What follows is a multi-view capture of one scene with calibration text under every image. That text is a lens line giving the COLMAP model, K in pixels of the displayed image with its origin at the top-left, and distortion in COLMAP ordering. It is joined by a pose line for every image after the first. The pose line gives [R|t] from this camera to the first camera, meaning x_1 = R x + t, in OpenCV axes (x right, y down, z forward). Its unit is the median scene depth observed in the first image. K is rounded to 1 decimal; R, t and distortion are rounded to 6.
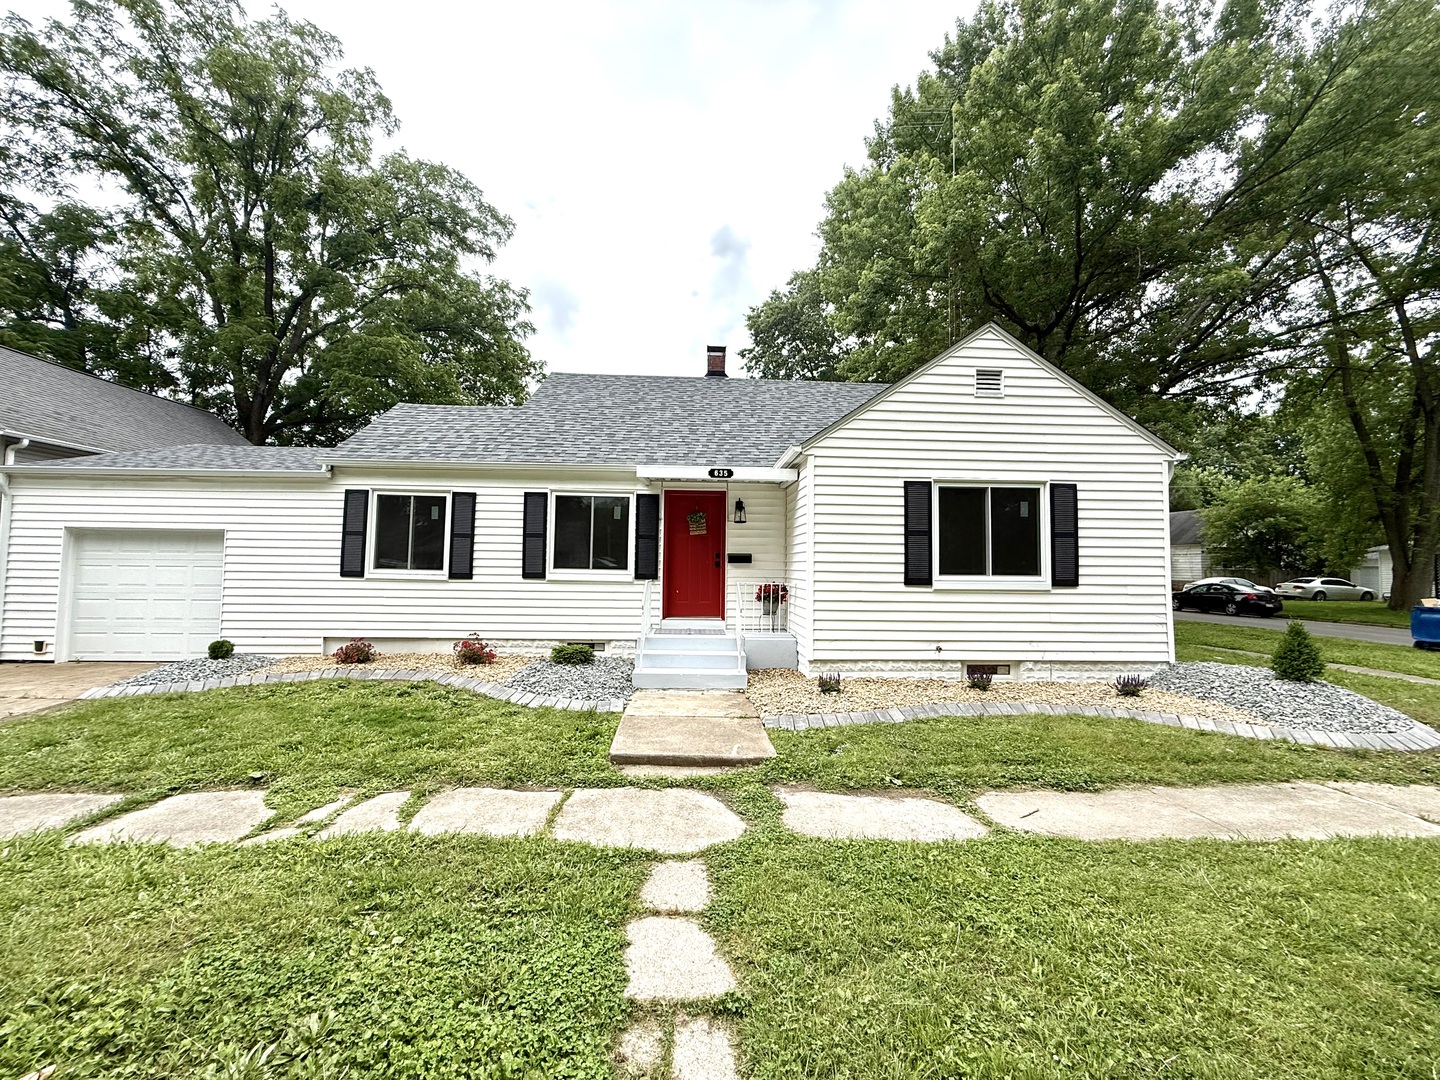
lens RADIAL K [[571.7, 0, 712.3], [0, 571.7, 540.6], [0, 0, 1]] dist [-0.006432, 0.000051]
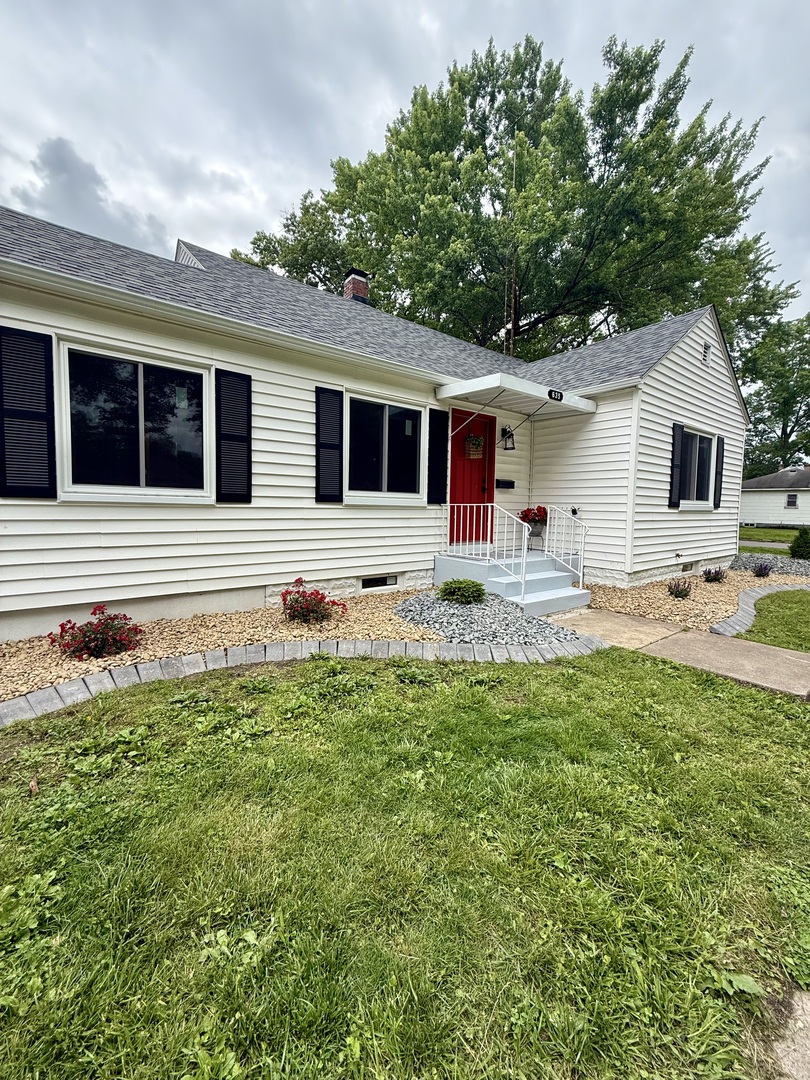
lens RADIAL K [[428.8, 0, 404.1], [0, 428.8, 535.8], [0, 0, 1]] dist [-0.006432, 0.000051]
pose [[0.820971, -0.040478, 0.569533, -0.562903], [-0.030781, 0.992896, 0.114937, 0.040987], [-0.570140, -0.111890, 0.813893, 0.460314]]
